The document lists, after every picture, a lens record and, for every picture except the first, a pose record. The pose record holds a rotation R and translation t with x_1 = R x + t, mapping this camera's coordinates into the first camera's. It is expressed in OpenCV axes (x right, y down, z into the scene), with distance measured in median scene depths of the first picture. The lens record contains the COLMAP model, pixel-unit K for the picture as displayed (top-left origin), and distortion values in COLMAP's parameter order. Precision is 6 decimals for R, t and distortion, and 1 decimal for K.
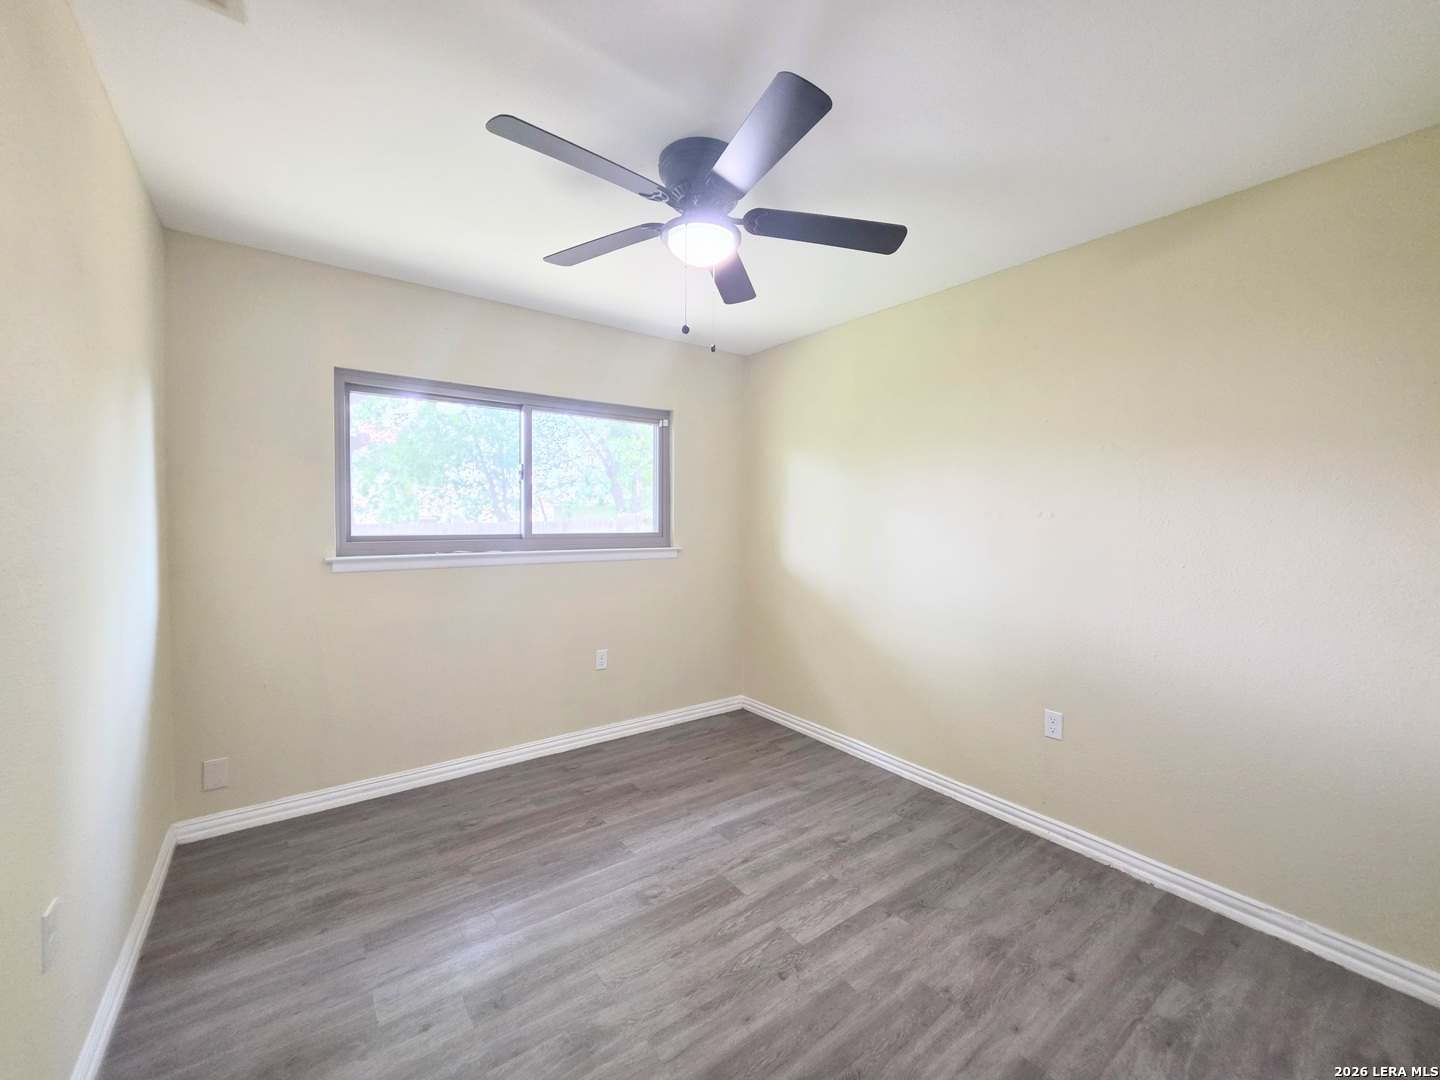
lens RADIAL K [[580.4, 0, 725.3], [0, 580.4, 534.1], [0, 0, 1]] dist [-0.003526, 0.000696]
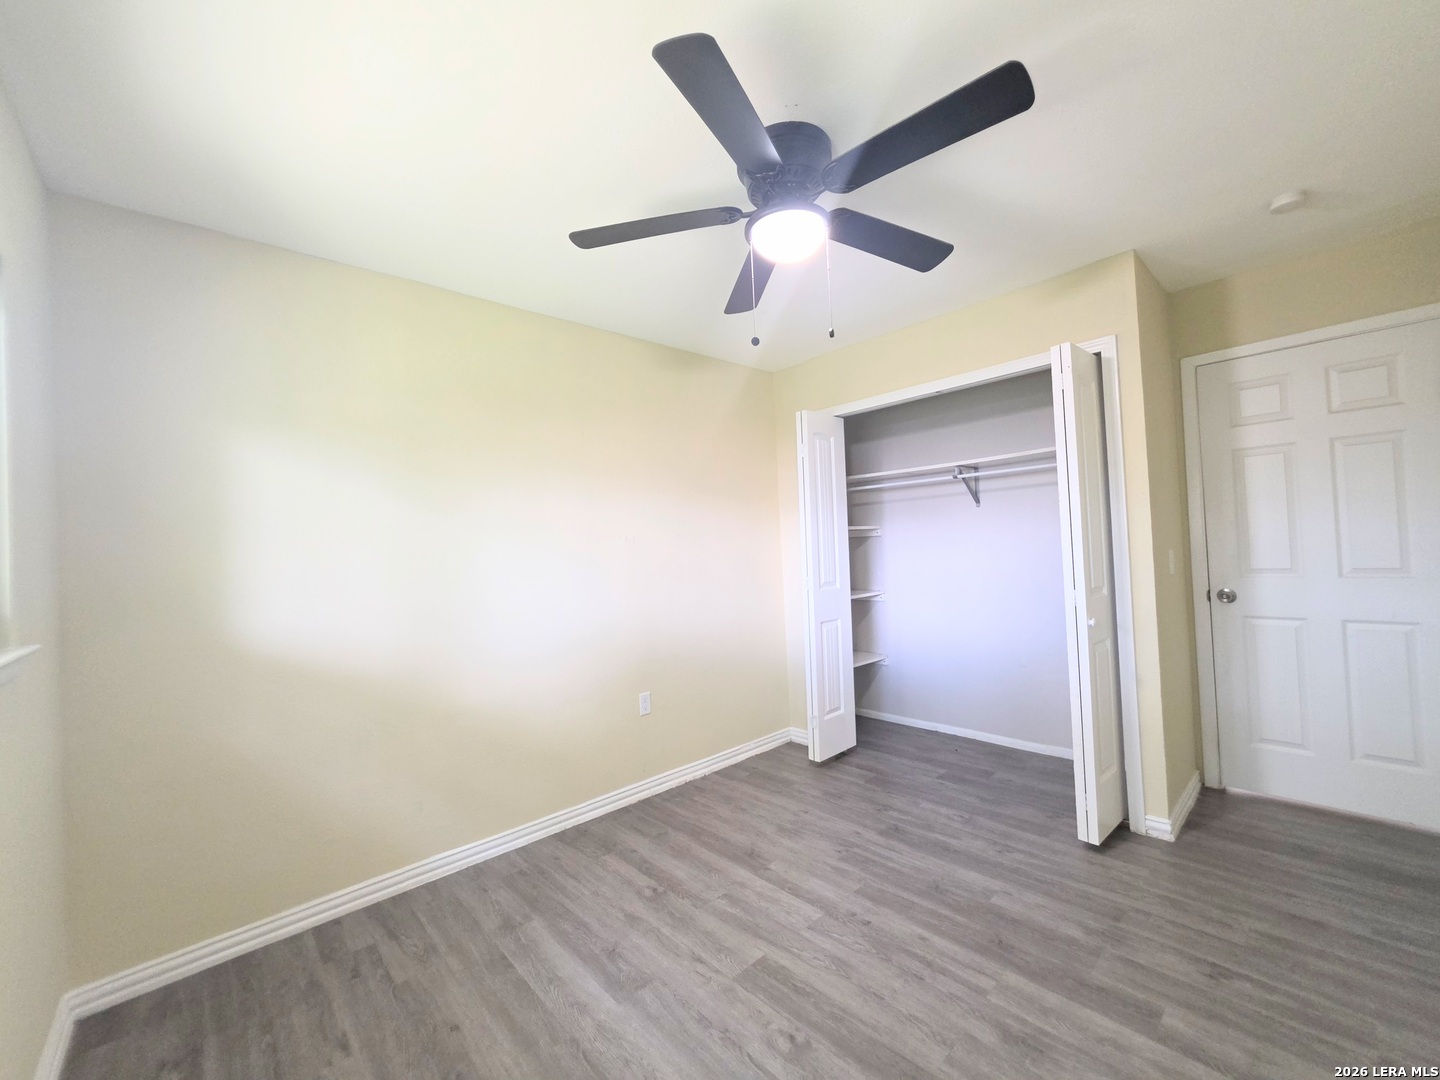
lens RADIAL K [[580.4, 0, 722.1], [0, 580.4, 542.4], [0, 0, 1]] dist [-0.003526, 0.000696]
pose [[-0.094954, 0.002077, 0.995479, -0.790806], [0.071312, 0.997443, 0.004721, -0.019322], [-0.992924, 0.071438, -0.094860, 1.028044]]
